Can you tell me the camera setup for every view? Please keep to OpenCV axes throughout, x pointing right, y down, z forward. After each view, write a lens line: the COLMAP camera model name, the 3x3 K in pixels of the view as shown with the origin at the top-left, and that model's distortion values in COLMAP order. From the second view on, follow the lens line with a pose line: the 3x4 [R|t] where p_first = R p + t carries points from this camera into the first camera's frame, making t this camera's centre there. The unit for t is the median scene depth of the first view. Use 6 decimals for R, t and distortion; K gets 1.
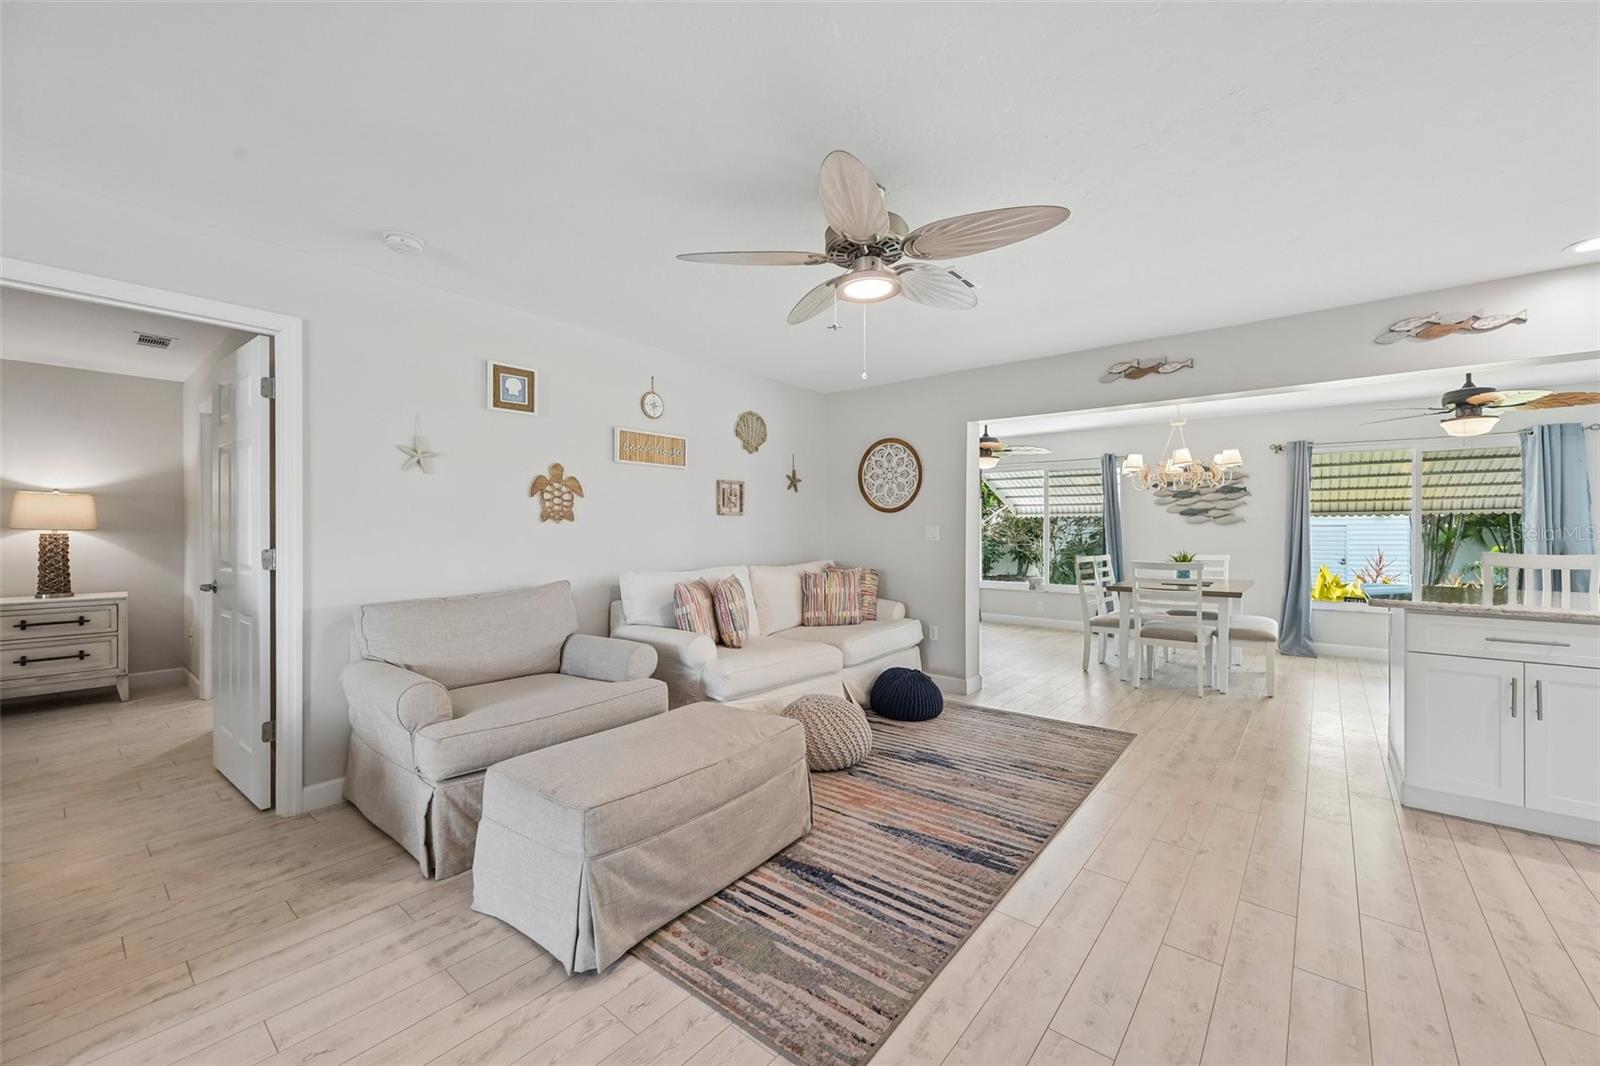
lens RADIAL K [[635.0, 0, 801.0], [0, 635.0, 529.8], [0, 0, 1]] dist [-0.000366, 0.000507]
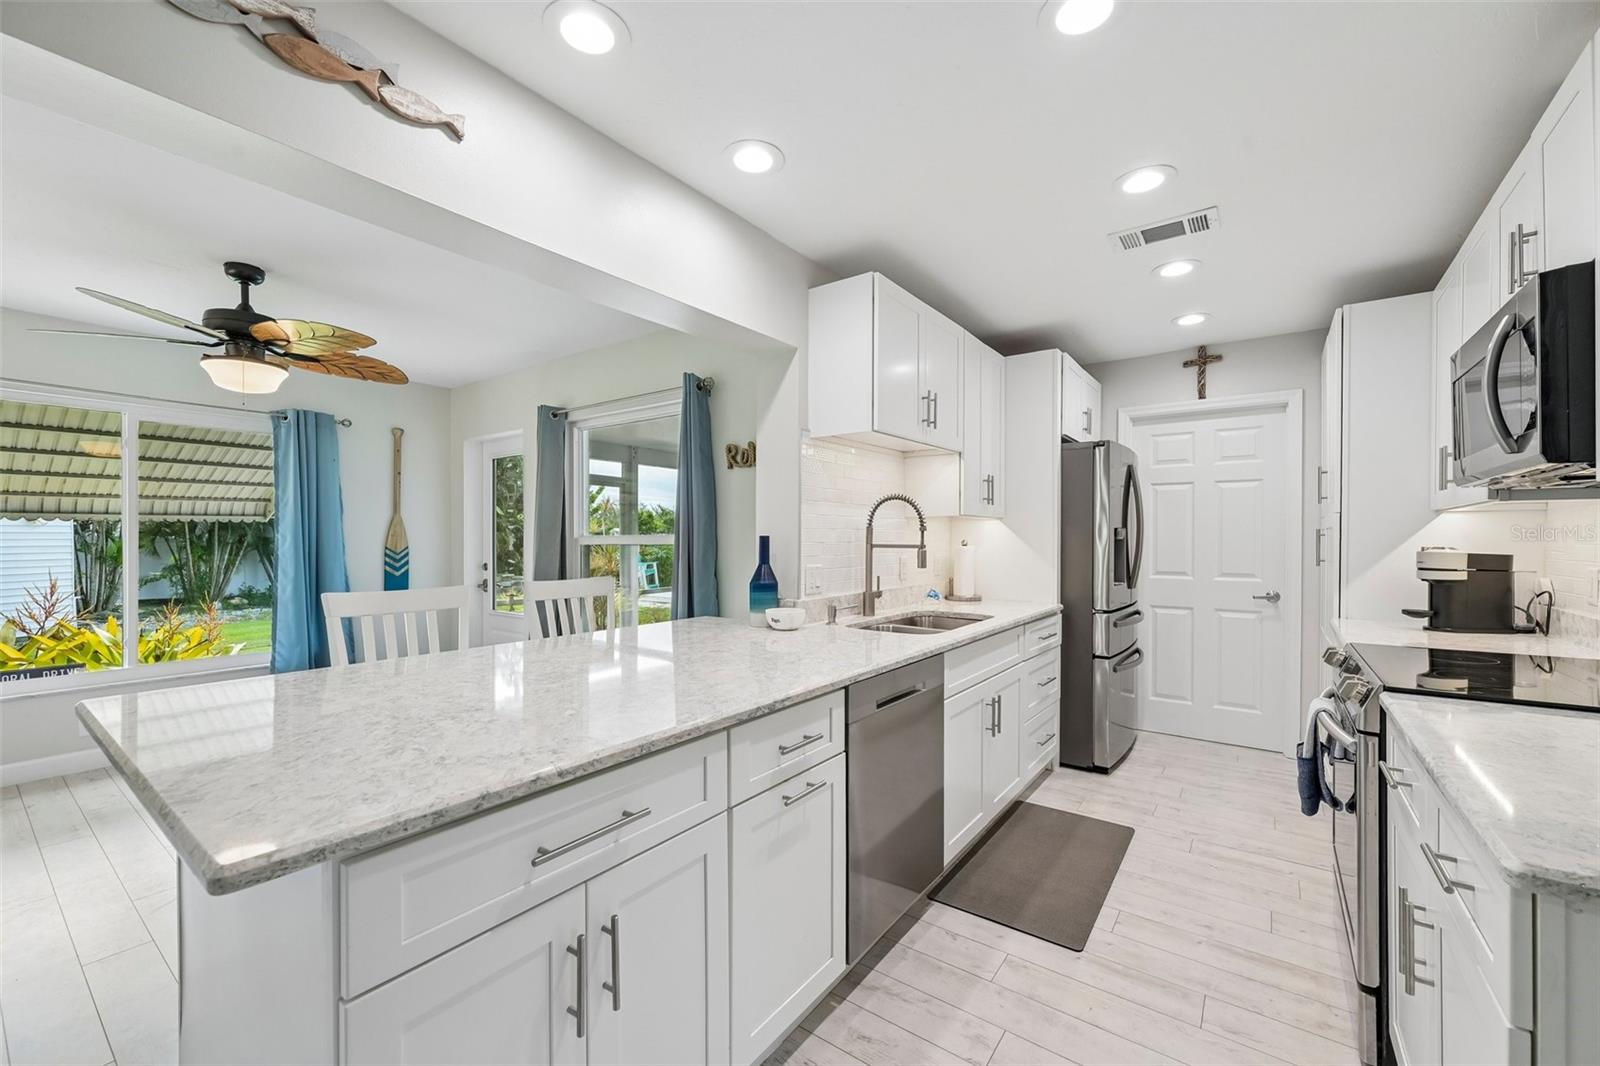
lens RADIAL K [[635.0, 0, 803.3], [0, 635.0, 542.4], [0, 0, 1]] dist [-0.000366, 0.000507]
pose [[-0.060355, -0.007616, 0.998148, 0.455907], [0.000141, 0.999971, 0.007639, -0.009352], [-0.998177, 0.000601, -0.060352, 0.559130]]
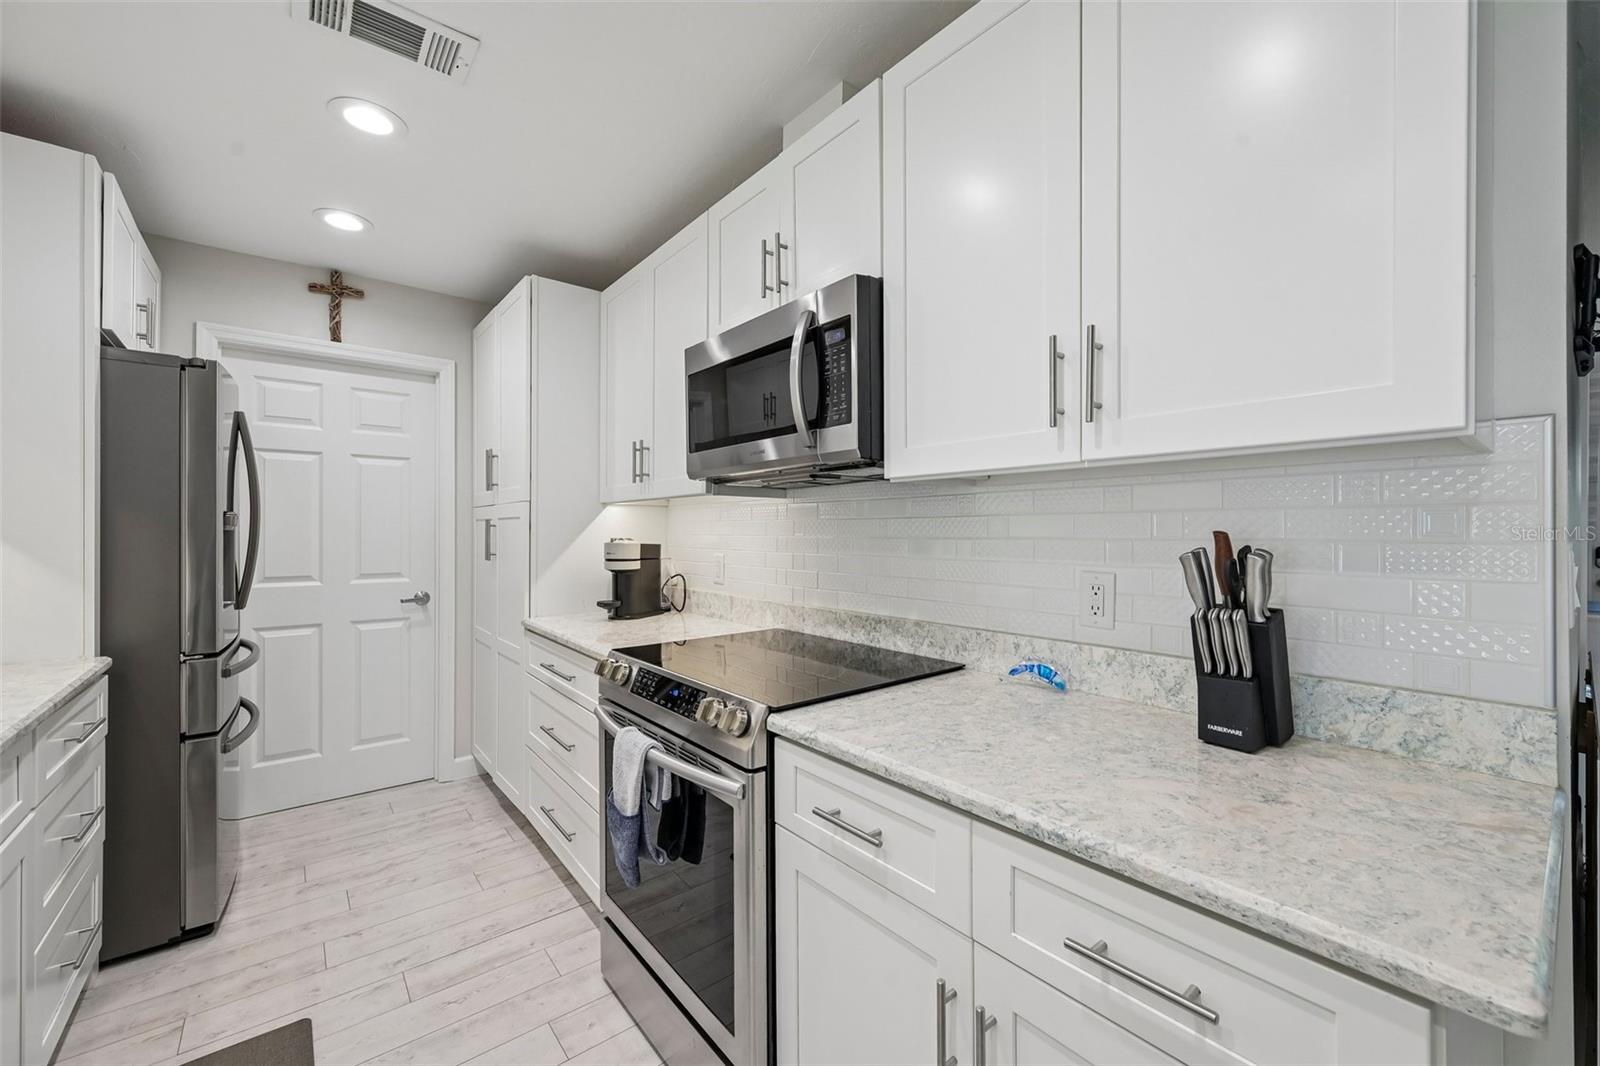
lens RADIAL K [[635.0, 0, 797.0], [0, 635.0, 531.7], [0, 0, 1]] dist [-0.000366, 0.000507]
pose [[-0.980429, -0.002594, 0.196858, 0.727747], [-0.001786, 0.999989, 0.004283, -0.009348], [-0.196867, 0.003847, -0.980423, 0.498517]]
